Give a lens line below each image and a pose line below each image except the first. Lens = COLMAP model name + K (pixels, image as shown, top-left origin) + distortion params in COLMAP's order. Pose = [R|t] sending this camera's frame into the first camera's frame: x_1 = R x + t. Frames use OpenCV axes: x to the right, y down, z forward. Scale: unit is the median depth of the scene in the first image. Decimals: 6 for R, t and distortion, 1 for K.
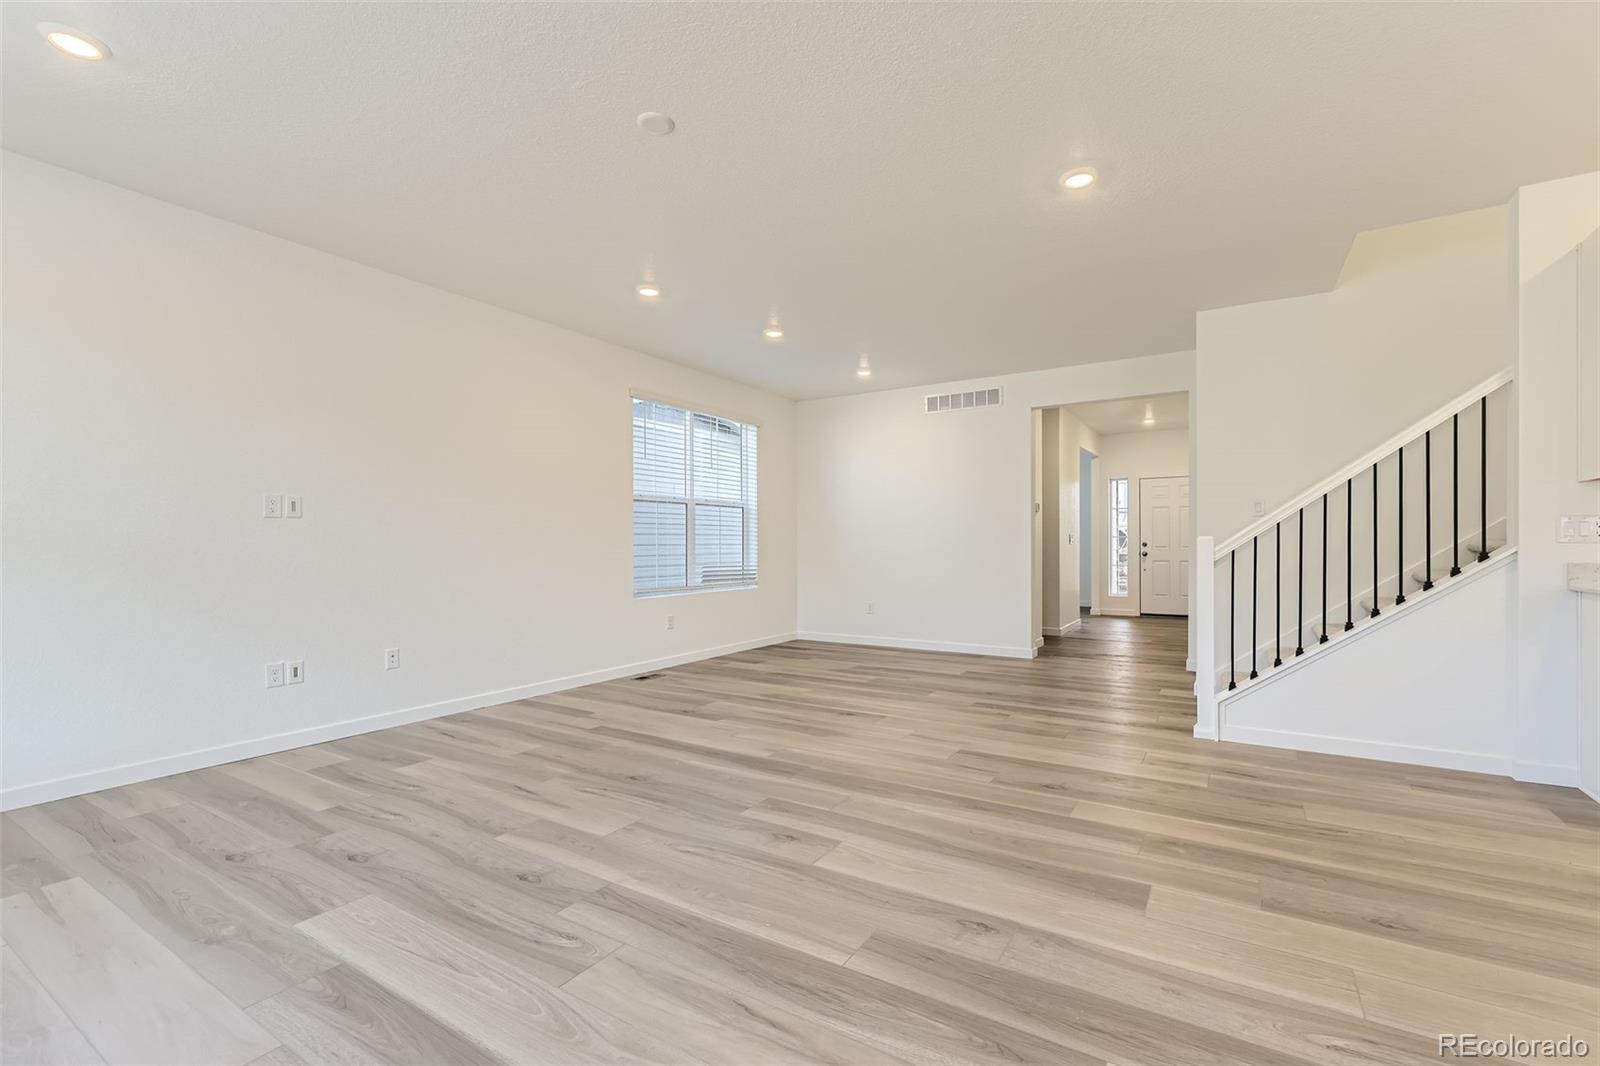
lens RADIAL K [[699.4, 0, 799.7], [0, 699.4, 550.3], [0, 0, 1]] dist [-0.001622, 0.001010]
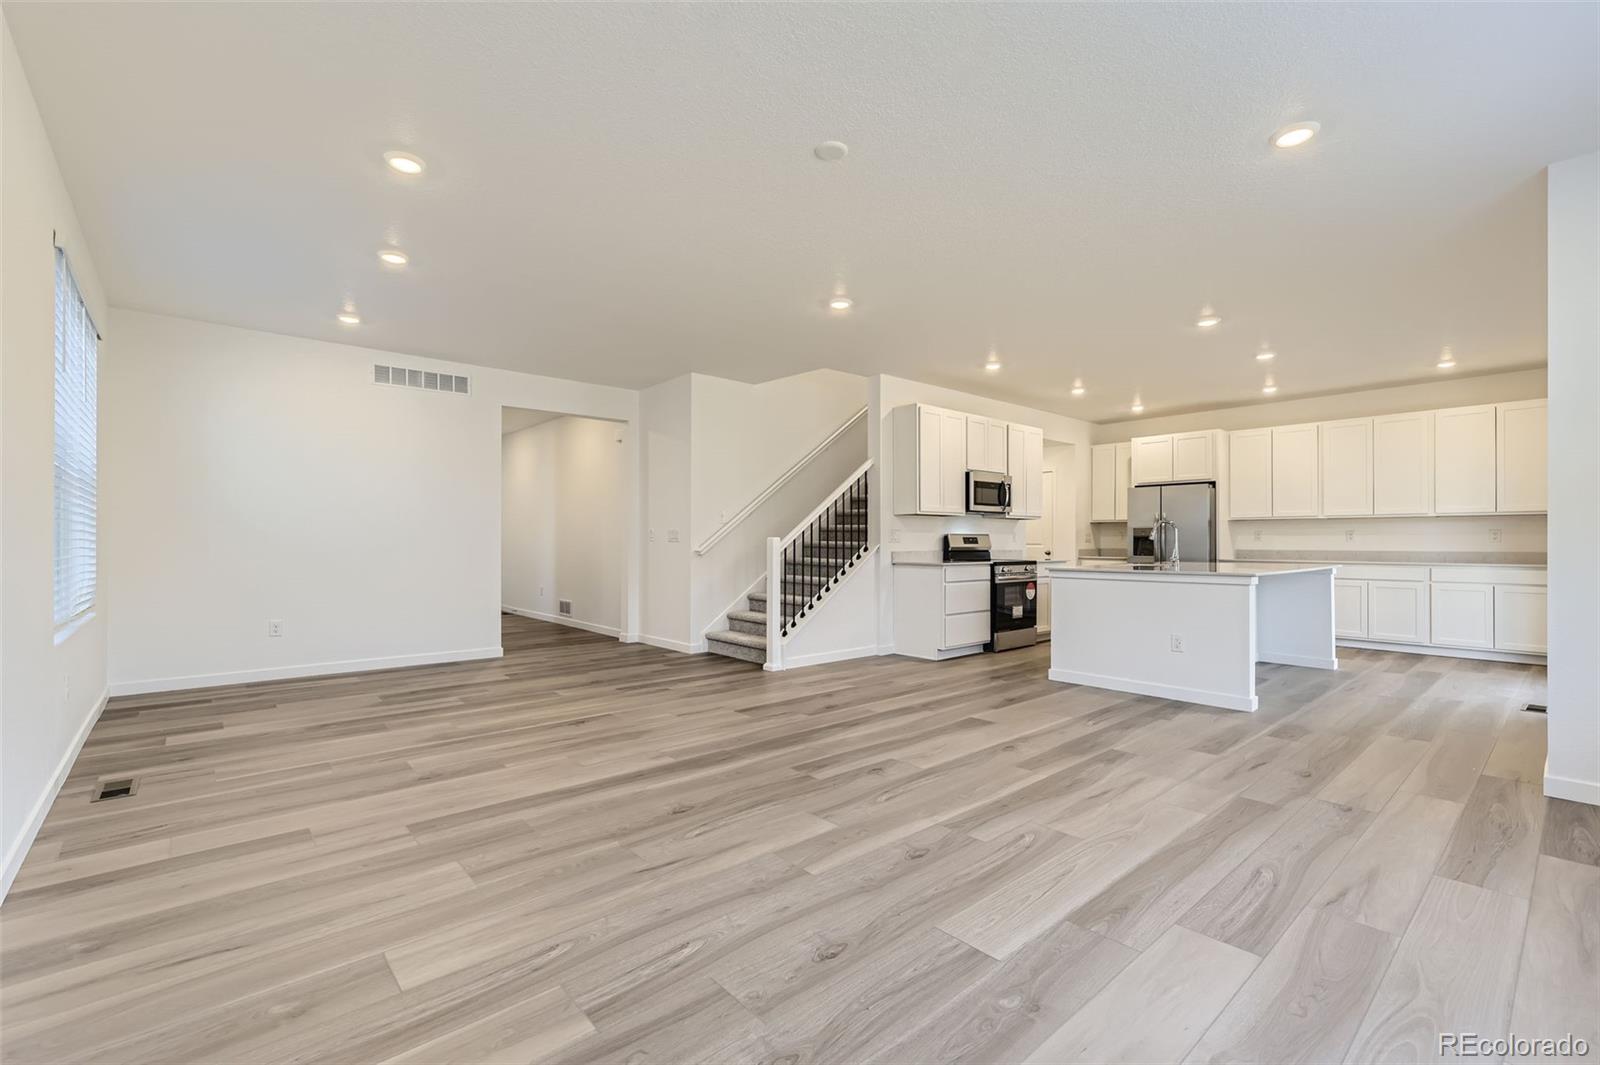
lens RADIAL K [[699.4, 0, 809.5], [0, 699.4, 537.9], [0, 0, 1]] dist [-0.001622, 0.001010]
pose [[0.279299, 0.008001, 0.960171, -0.579945], [0.006063, 0.999931, -0.010096, -0.001845], [-0.960185, 0.008642, 0.279231, 0.339890]]
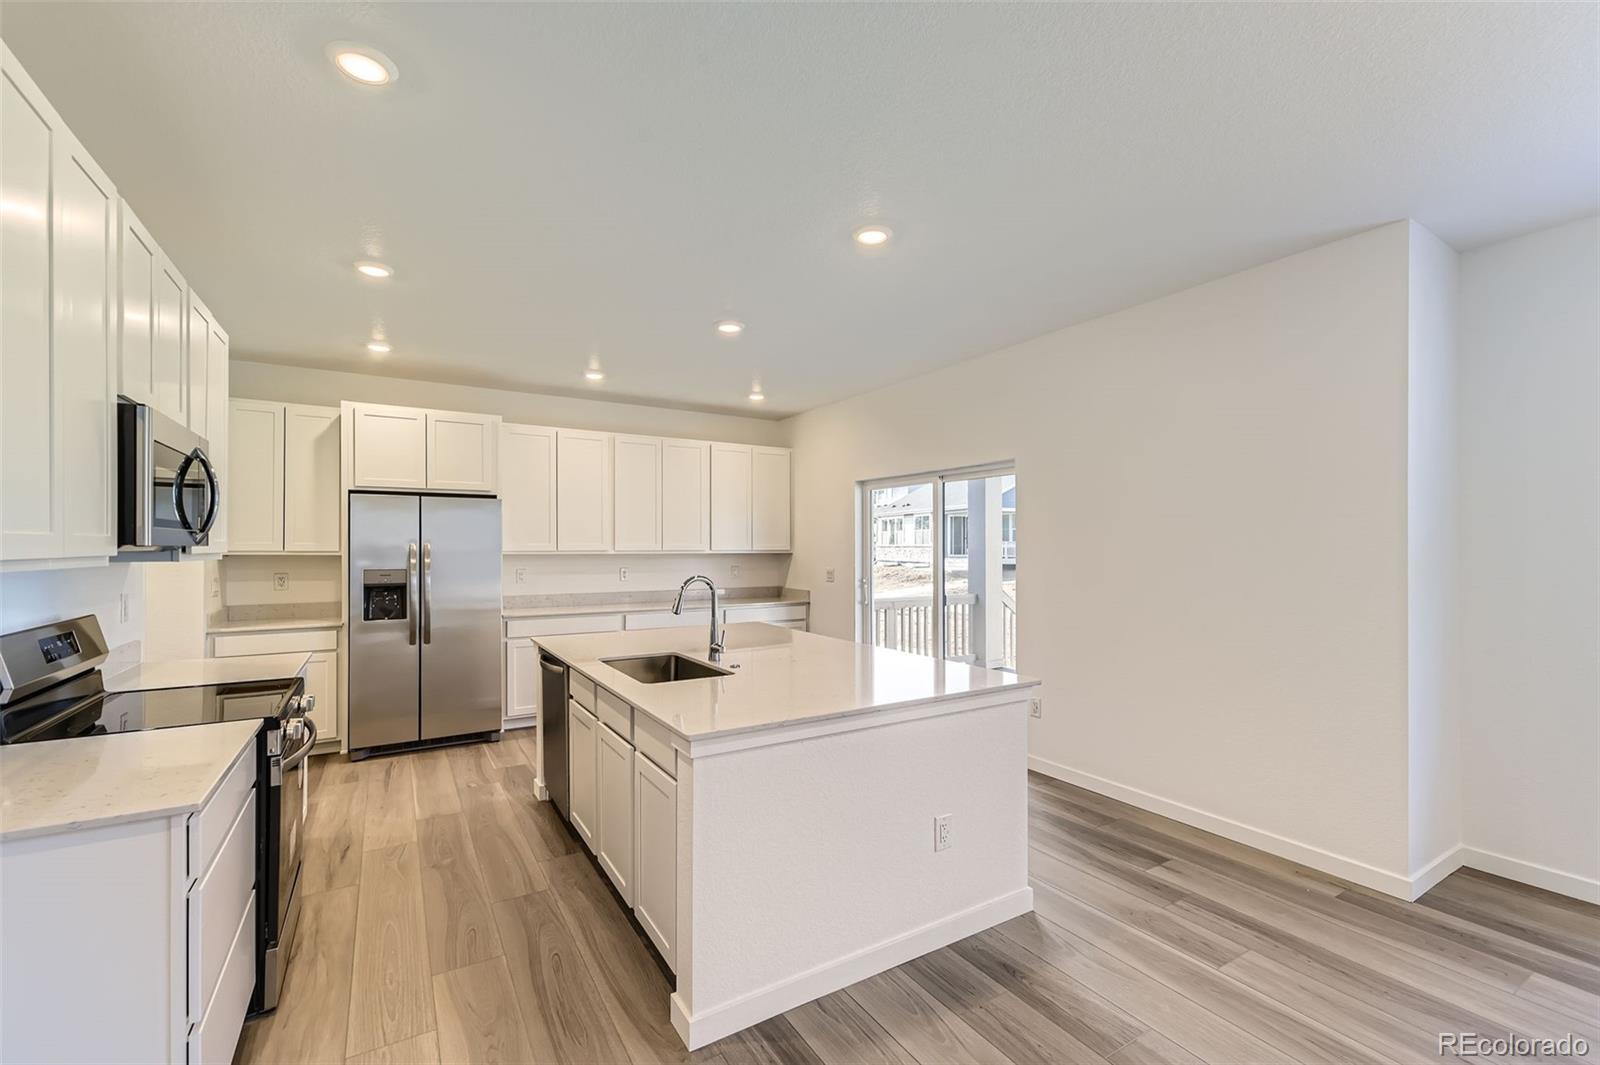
lens RADIAL K [[677.3, 0, 800.6], [0, 677.3, 549.4], [0, 0, 1]] dist [0.008651, -0.001680]
pose [[-0.893480, 0.000437, 0.449102, 0.239644], [0.005605, 0.999932, 0.010179, -0.061296], [-0.449067, 0.011612, -0.893422, 0.562680]]
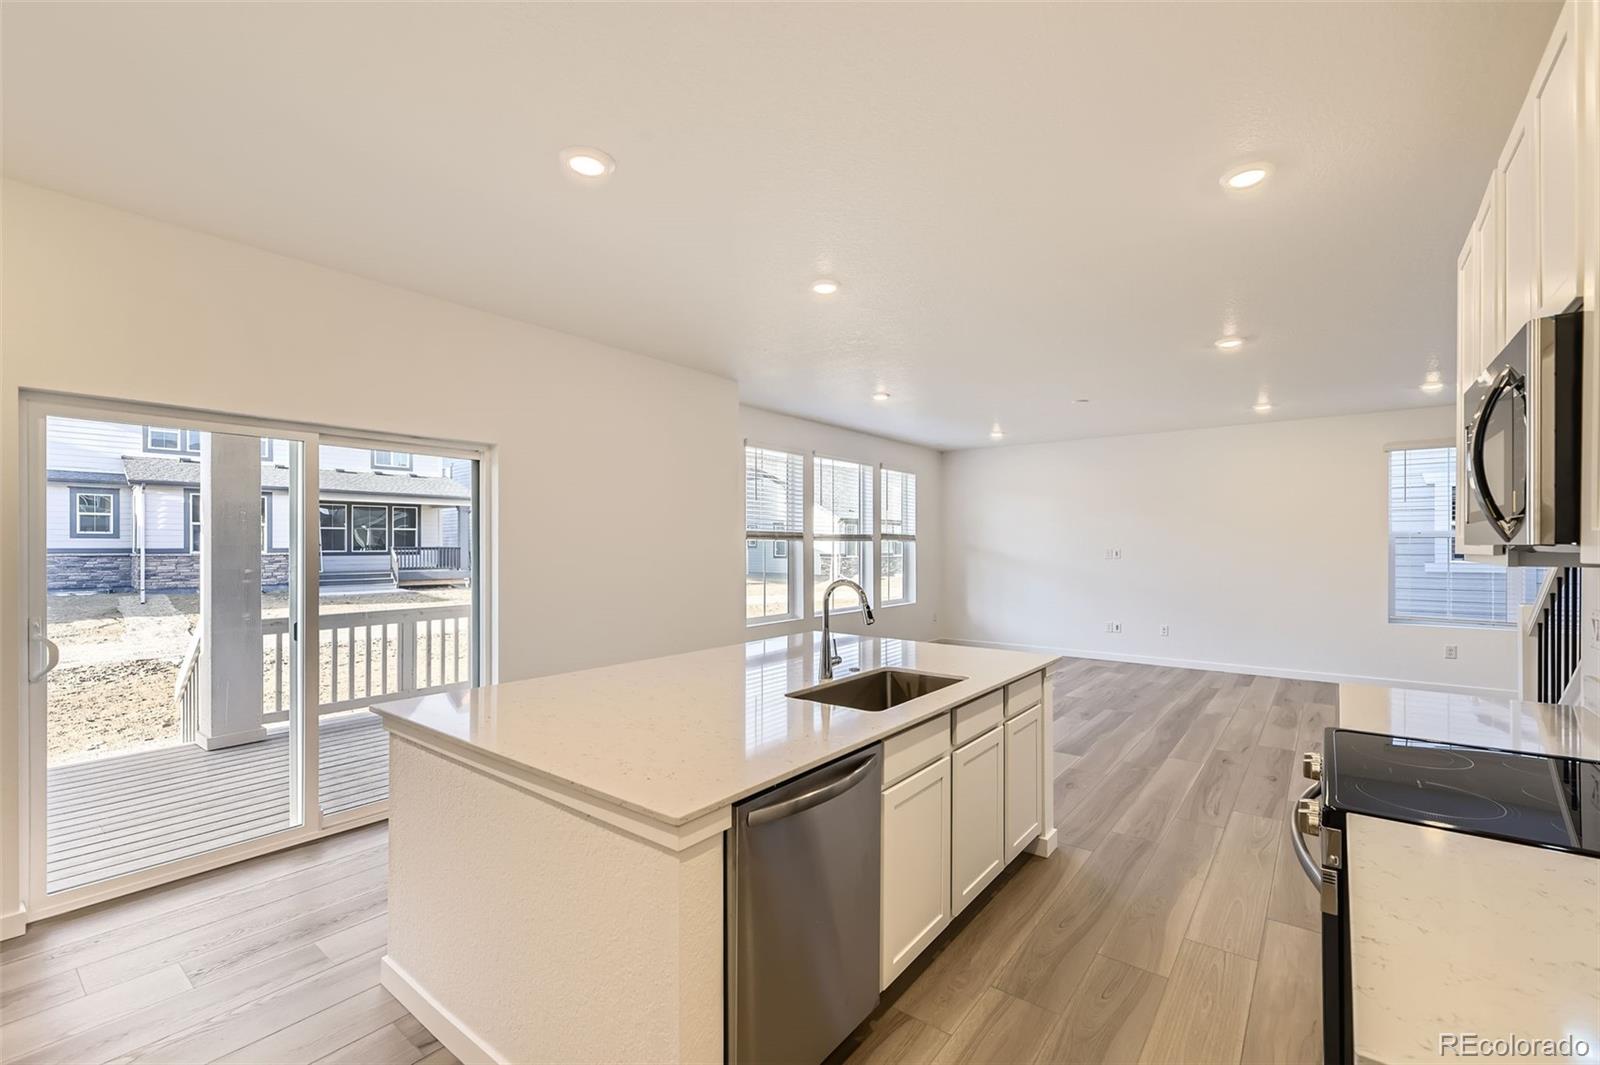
lens RADIAL K [[677.3, 0, 814.4], [0, 677.3, 548.4], [0, 0, 1]] dist [0.008651, -0.001680]
pose [[-0.093578, 0.009046, -0.995571, 0.999179], [-0.007993, 0.999920, 0.009836, -0.060715], [0.995580, 0.008878, -0.093498, 0.149012]]
